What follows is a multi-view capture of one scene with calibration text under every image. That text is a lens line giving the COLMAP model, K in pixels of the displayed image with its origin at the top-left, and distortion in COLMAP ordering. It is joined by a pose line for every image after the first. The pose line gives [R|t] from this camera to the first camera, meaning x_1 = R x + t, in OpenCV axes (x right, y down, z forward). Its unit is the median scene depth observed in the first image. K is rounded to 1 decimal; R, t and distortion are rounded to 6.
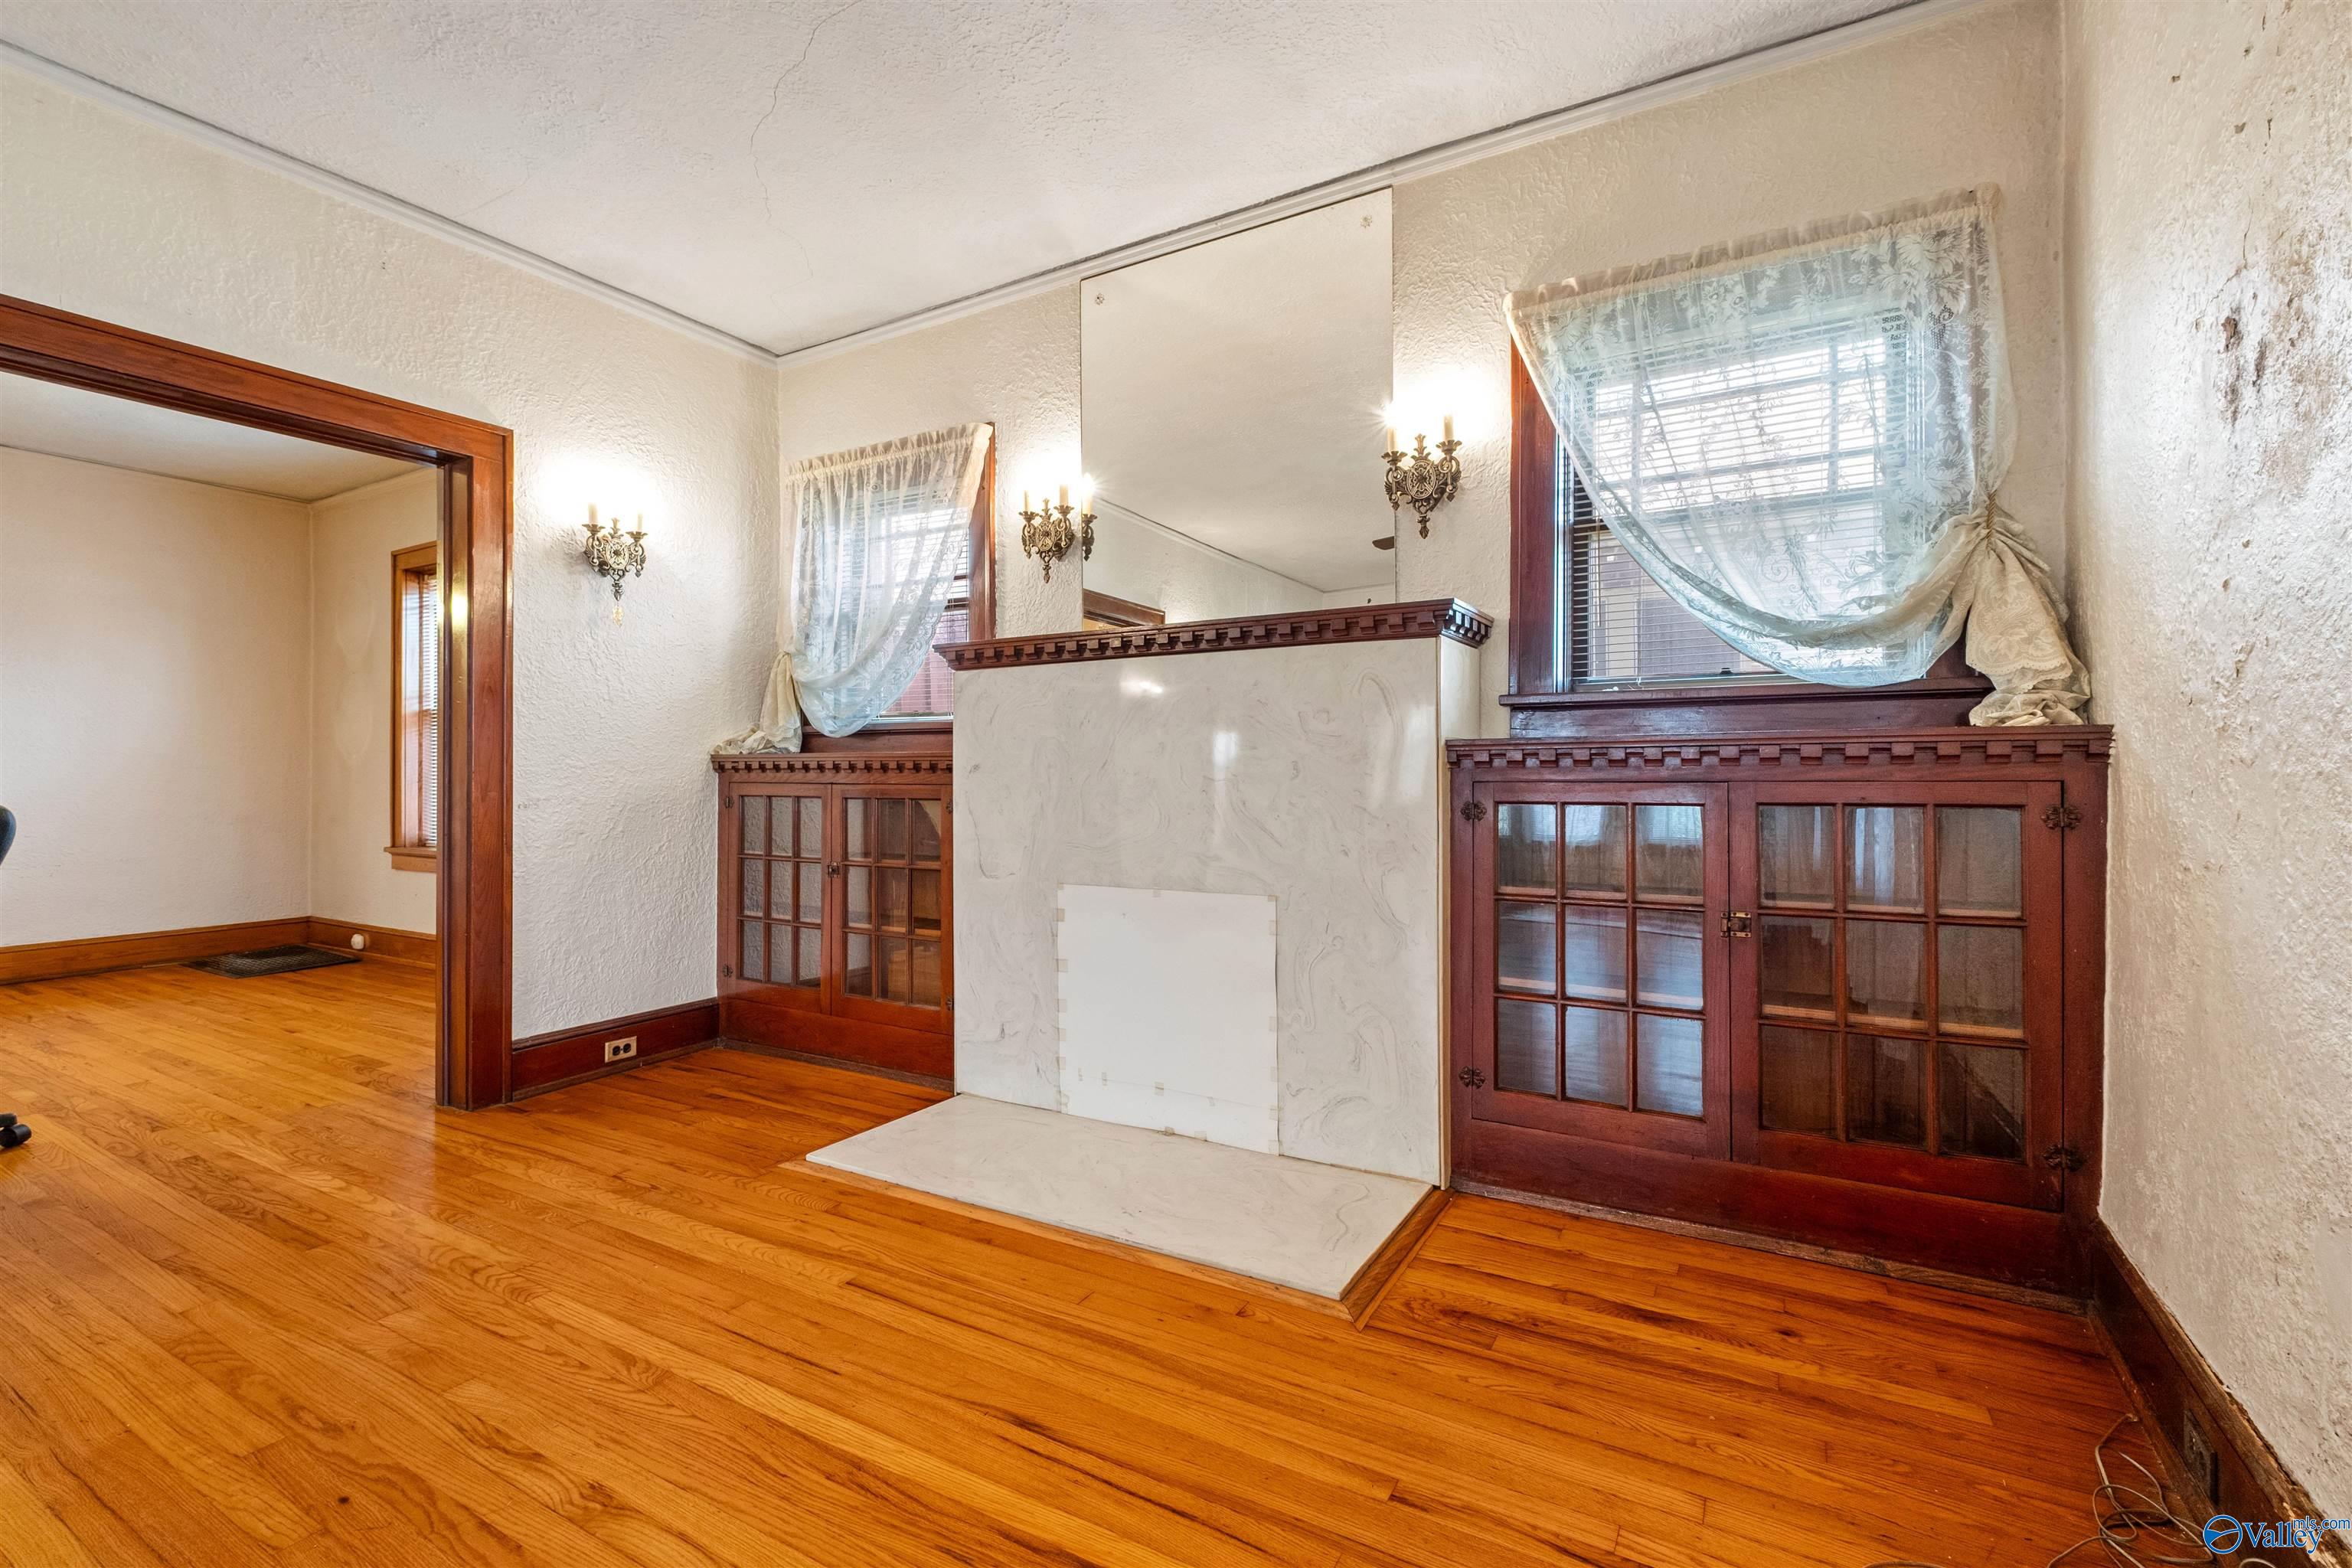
lens RADIAL K [[1026.9, 0, 1185.1], [0, 1026.9, 779.7], [0, 0, 1]] dist [-0.002677, -0.000582]
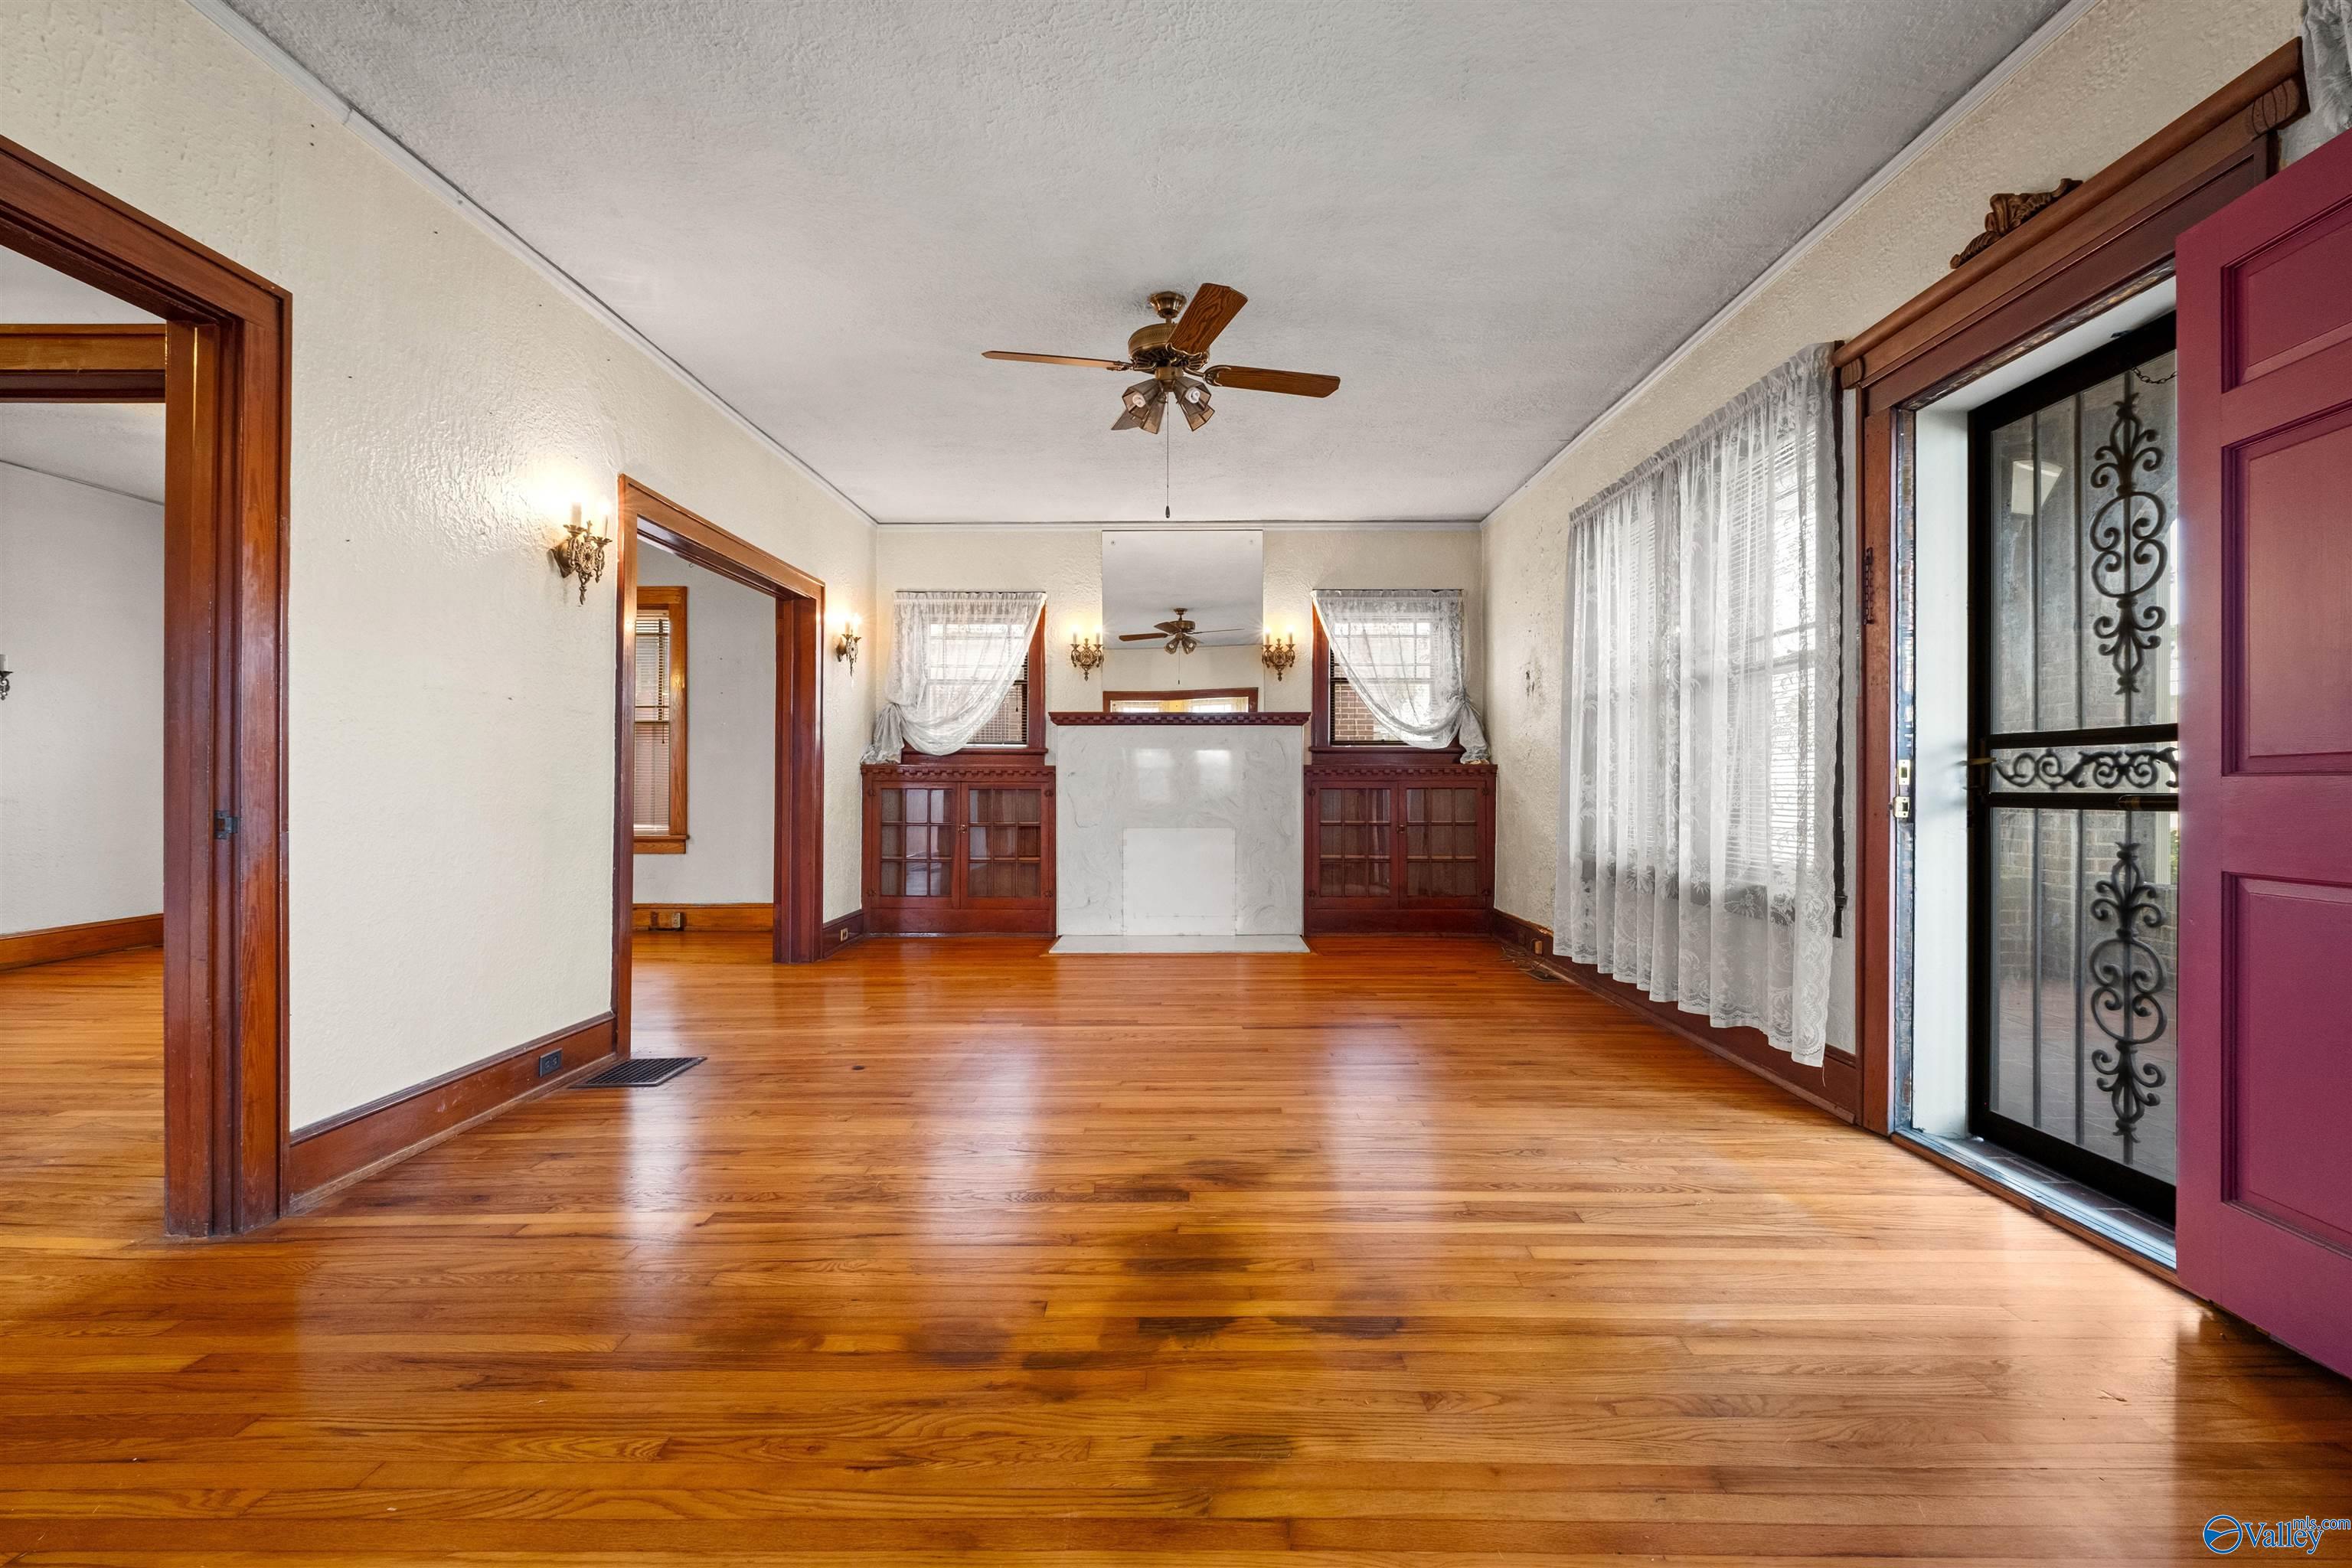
lens RADIAL K [[1025.9, 0, 1185.3], [0, 1025.9, 773.7], [0, 0, 1]] dist [0.011144, -0.007017]
pose [[0.870739, 0.007423, 0.491689, -0.906404], [-0.001924, 0.999930, -0.011689, 0.010828], [-0.491741, 0.009232, 0.870692, -0.790828]]
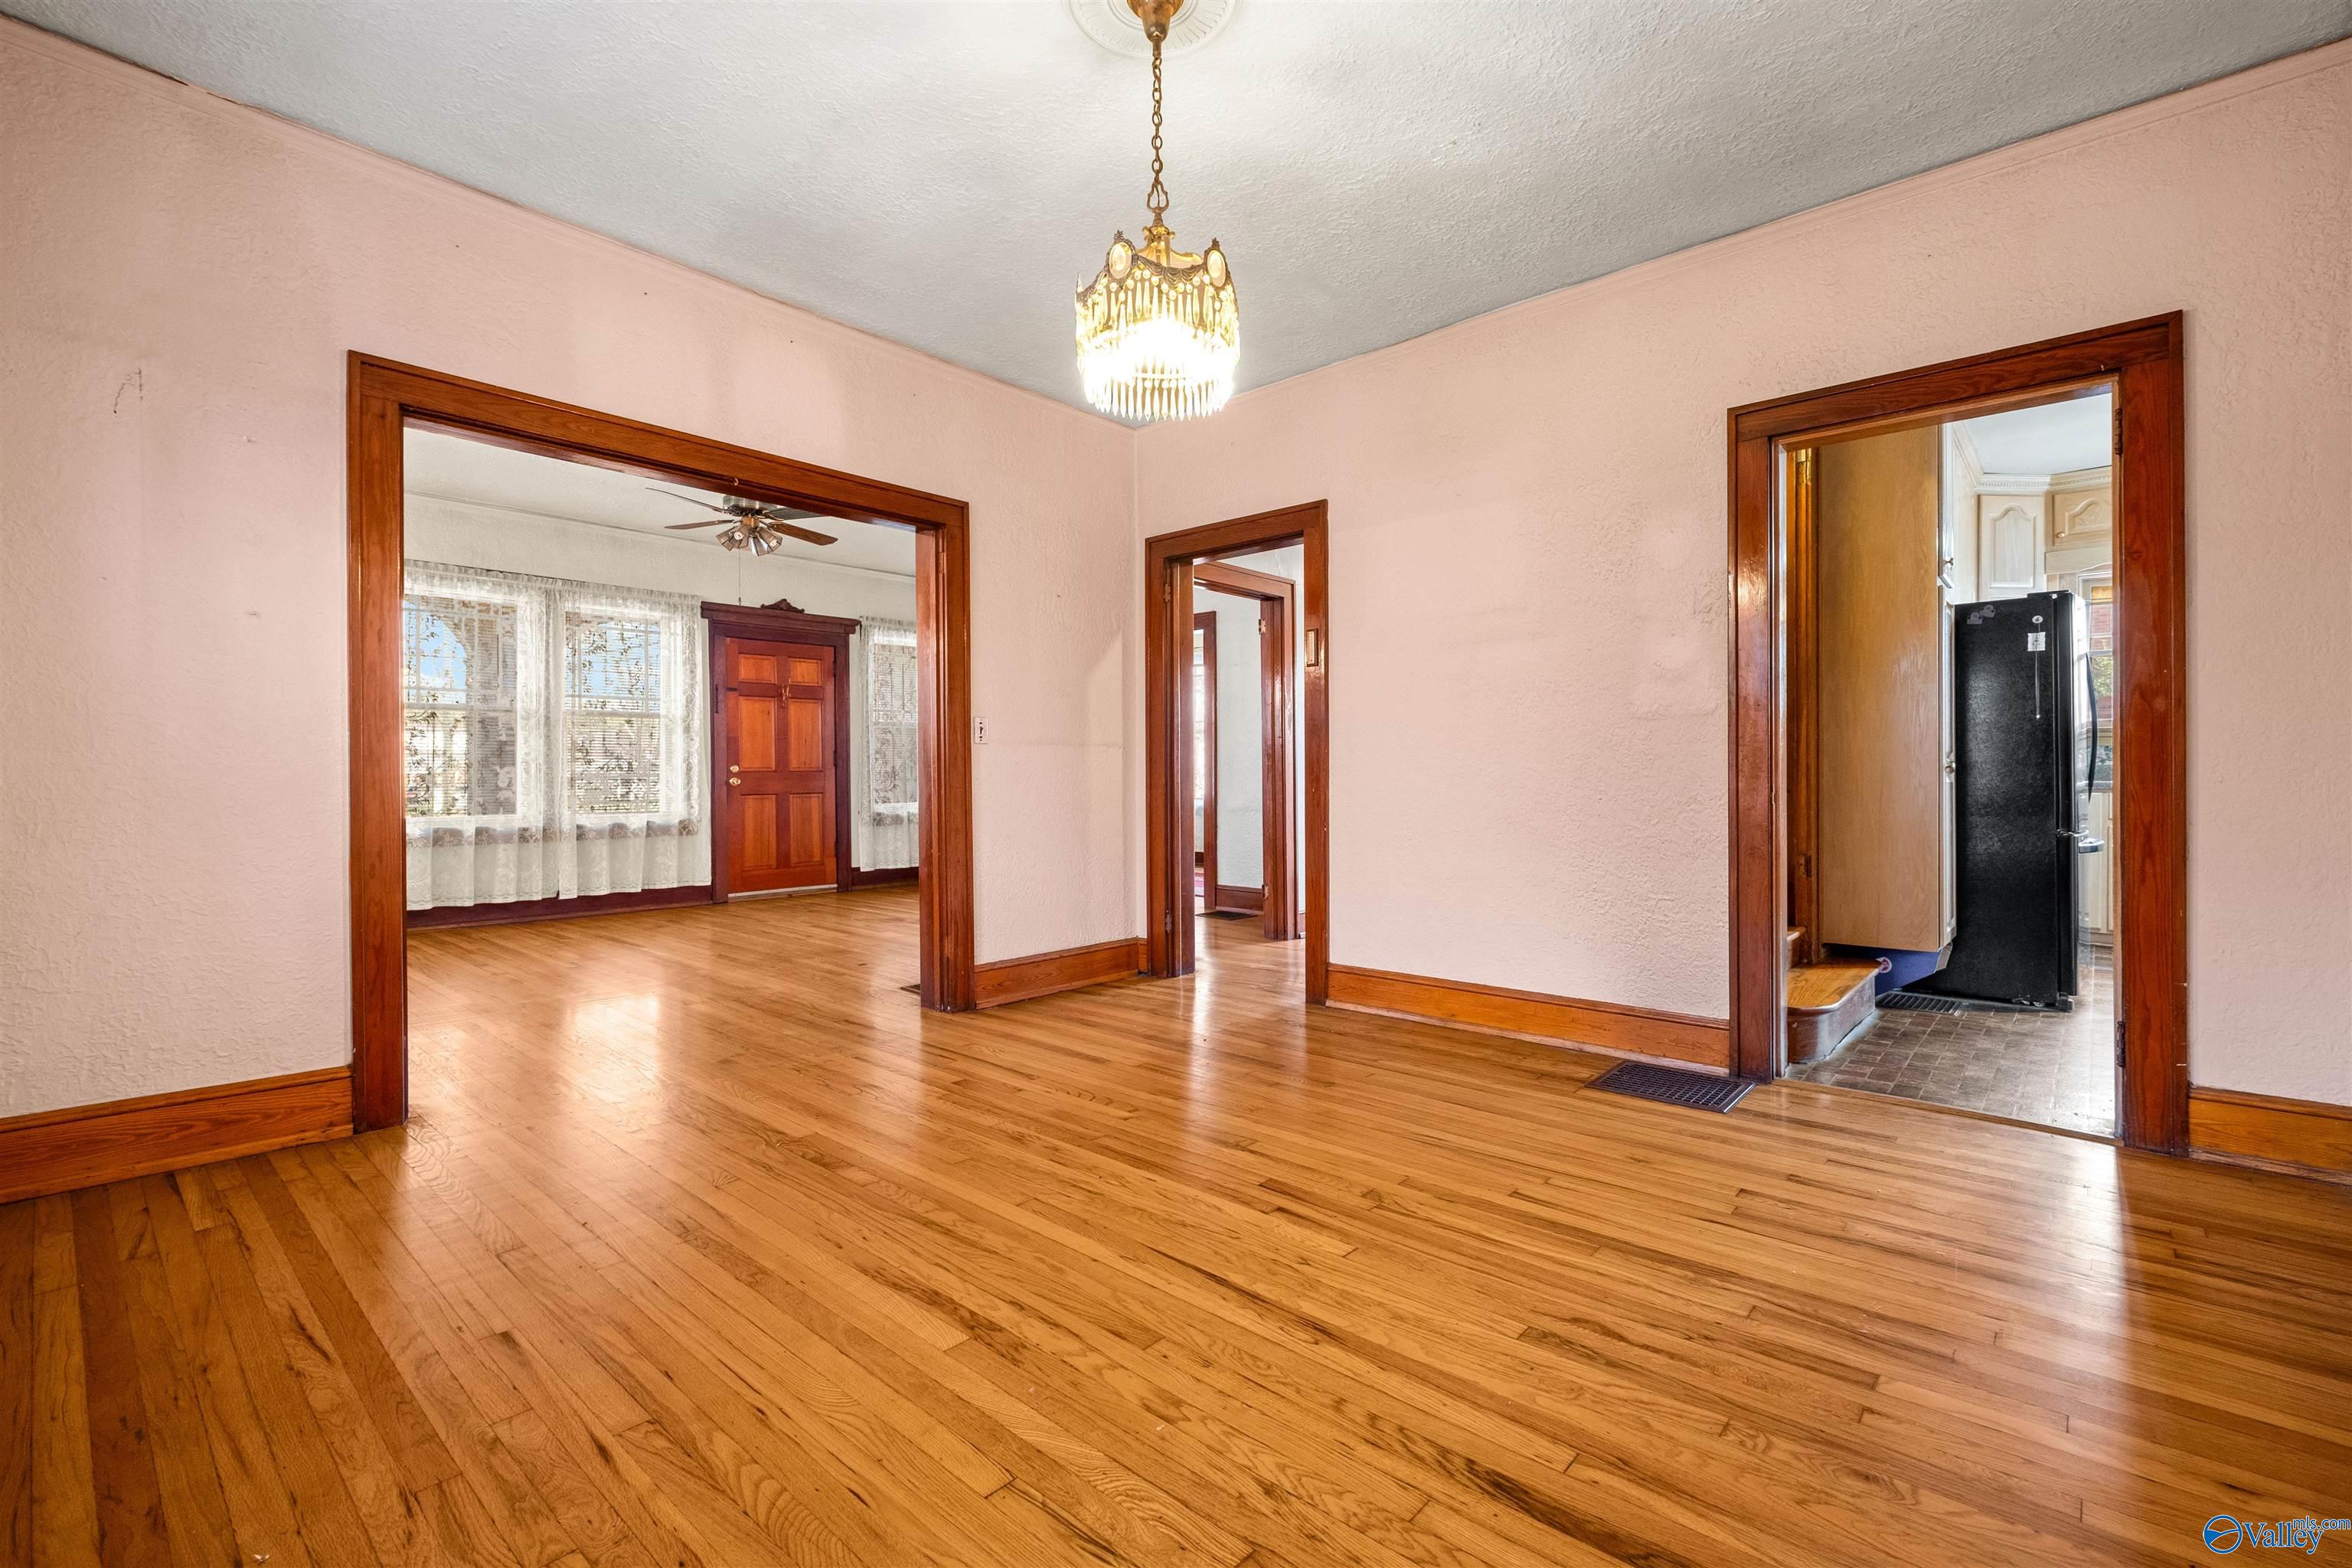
lens RADIAL K [[1007.9, 0, 1176.0], [0, 1007.9, 784.0], [0, 0, 1]] dist [-0.008610, -0.000128]
pose [[-0.979398, 0.005894, 0.201852, -1.407796], [0.008225, 0.999909, 0.010714, 0.014781], [-0.201771, 0.012154, -0.979357, 1.542448]]
